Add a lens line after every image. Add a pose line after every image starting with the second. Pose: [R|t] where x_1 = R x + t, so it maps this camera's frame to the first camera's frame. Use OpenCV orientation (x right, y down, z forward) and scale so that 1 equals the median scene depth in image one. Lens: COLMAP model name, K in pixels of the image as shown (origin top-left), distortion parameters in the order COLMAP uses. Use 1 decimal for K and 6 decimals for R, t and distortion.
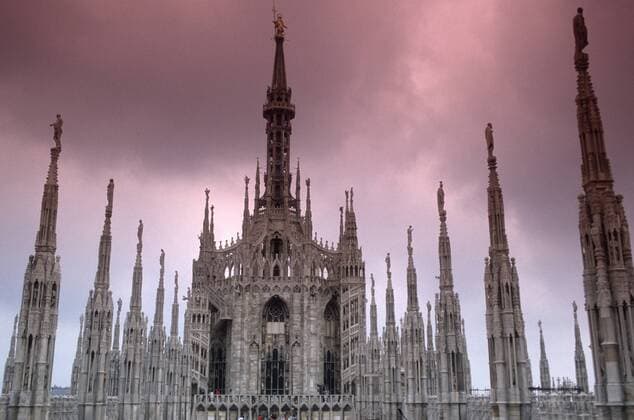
lens RADIAL K [[419.7, 0, 317.0], [0, 419.7, 210.0], [0, 0, 1]] dist [0.000935, 0.000180]
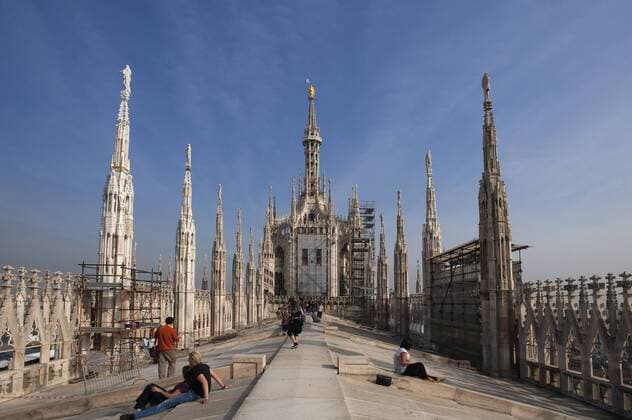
lens RADIAL K [[418.4, 0, 316.0], [0, 418.4, 210.0], [0, 0, 1]] dist [0.000935, 0.000180]
pose [[0.998193, 0.003214, -0.060007, 0.022978], [0.012425, 0.965953, 0.258419, -0.373093], [0.058794, -0.258698, 0.964167, -0.617650]]
